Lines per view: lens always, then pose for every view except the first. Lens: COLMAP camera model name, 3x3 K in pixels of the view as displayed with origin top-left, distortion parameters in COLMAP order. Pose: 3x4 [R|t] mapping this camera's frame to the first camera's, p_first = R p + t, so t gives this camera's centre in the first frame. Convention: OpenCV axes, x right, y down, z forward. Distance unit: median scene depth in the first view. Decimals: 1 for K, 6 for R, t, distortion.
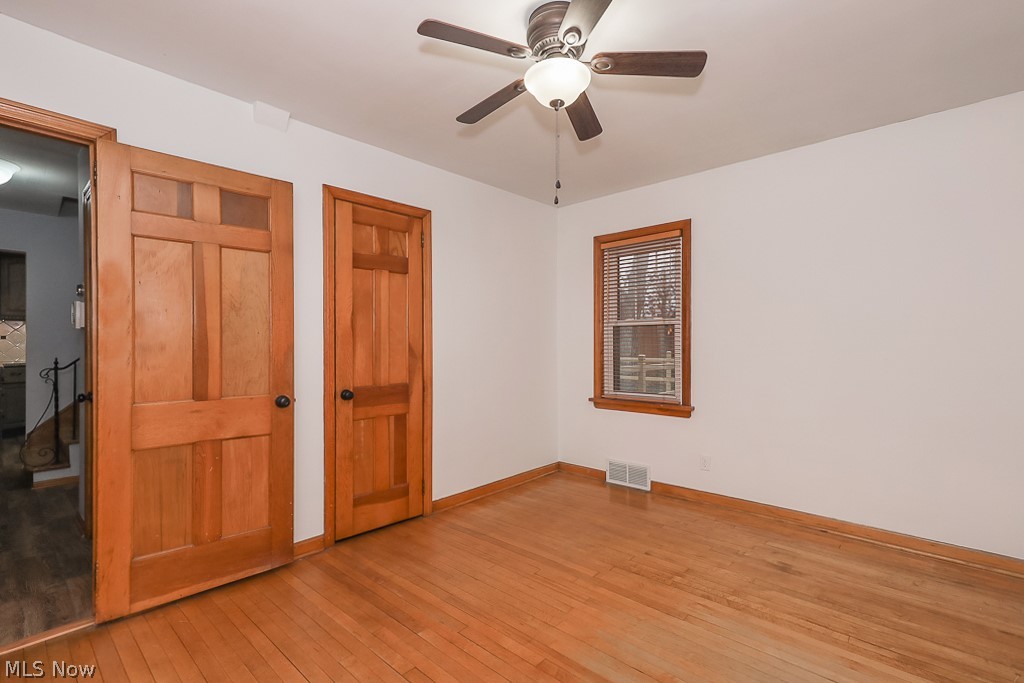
lens RADIAL K [[465.5, 0, 511.5], [0, 465.5, 349.6], [0, 0, 1]] dist [0.019753, 0.000132]
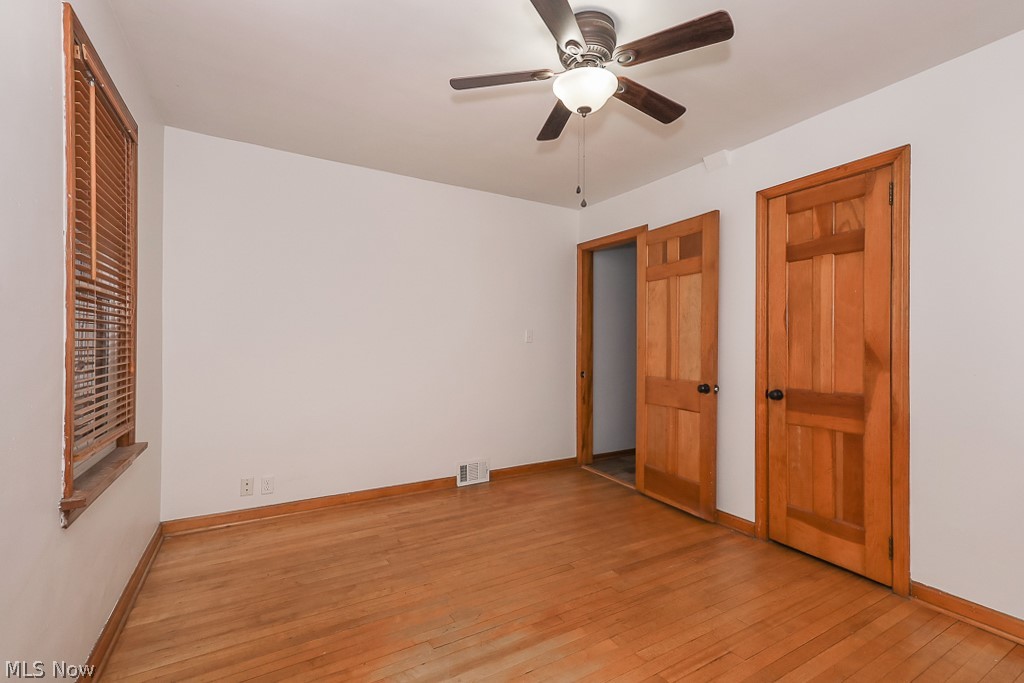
lens RADIAL K [[465.5, 0, 510.9], [0, 465.5, 341.3], [0, 0, 1]] dist [0.019753, 0.000132]
pose [[-0.299044, 0.000447, -0.954239, 0.715620], [-0.007631, 0.999967, 0.002860, -0.013065], [0.954209, 0.008138, -0.299031, 0.727289]]
